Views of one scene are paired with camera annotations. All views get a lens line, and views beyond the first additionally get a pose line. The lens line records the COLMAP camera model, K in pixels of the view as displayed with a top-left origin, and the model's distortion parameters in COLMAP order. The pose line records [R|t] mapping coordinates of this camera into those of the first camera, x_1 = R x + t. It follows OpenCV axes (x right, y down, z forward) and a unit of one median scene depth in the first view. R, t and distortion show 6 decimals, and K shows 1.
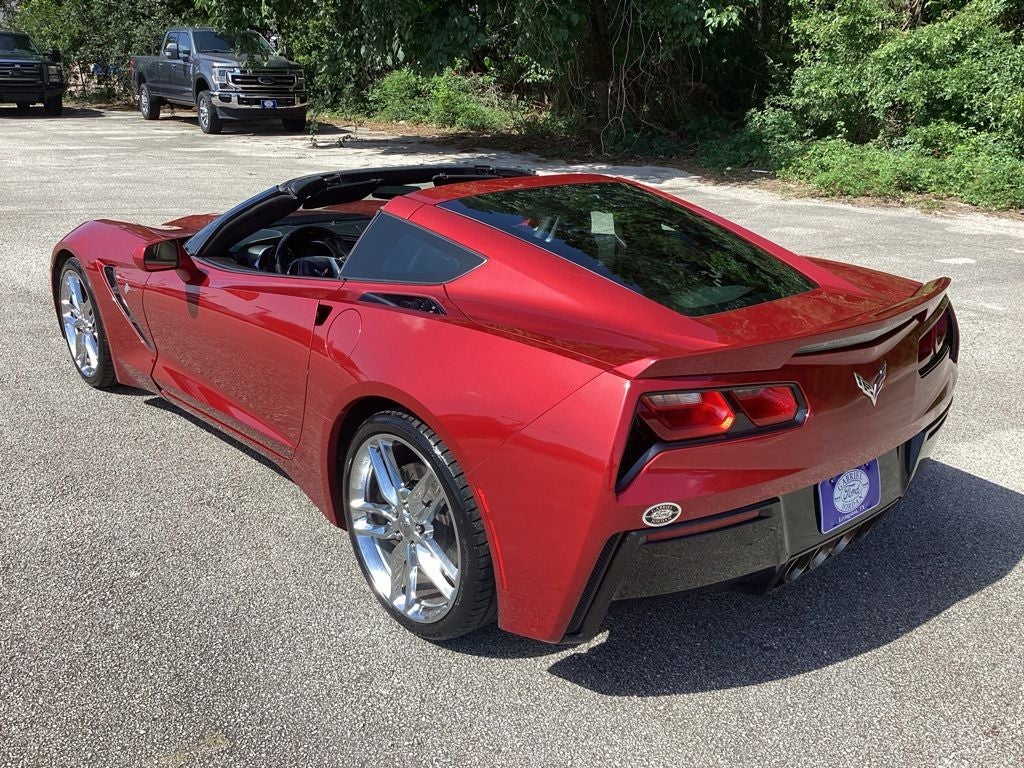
lens RADIAL K [[916.4, 0, 476.4], [0, 916.4, 381.8], [0, 0, 1]] dist [0.060808, -0.004228]
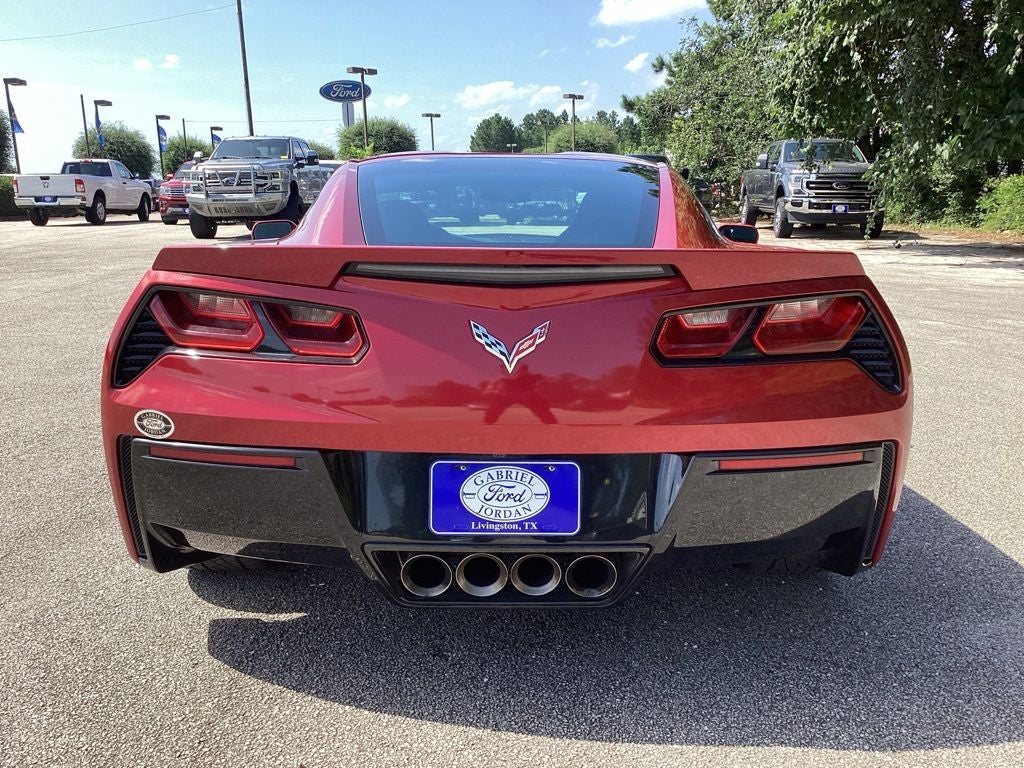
lens RADIAL K [[902.1, 0, 512.0], [0, 902.1, 384.0], [0, 0, 1]] dist [0.109946, -0.179594]
pose [[0.780094, 0.125581, -0.612930, 0.809177], [-0.204279, 0.977084, -0.059800, 0.071171], [0.591375, 0.171858, 0.787871, 0.403756]]
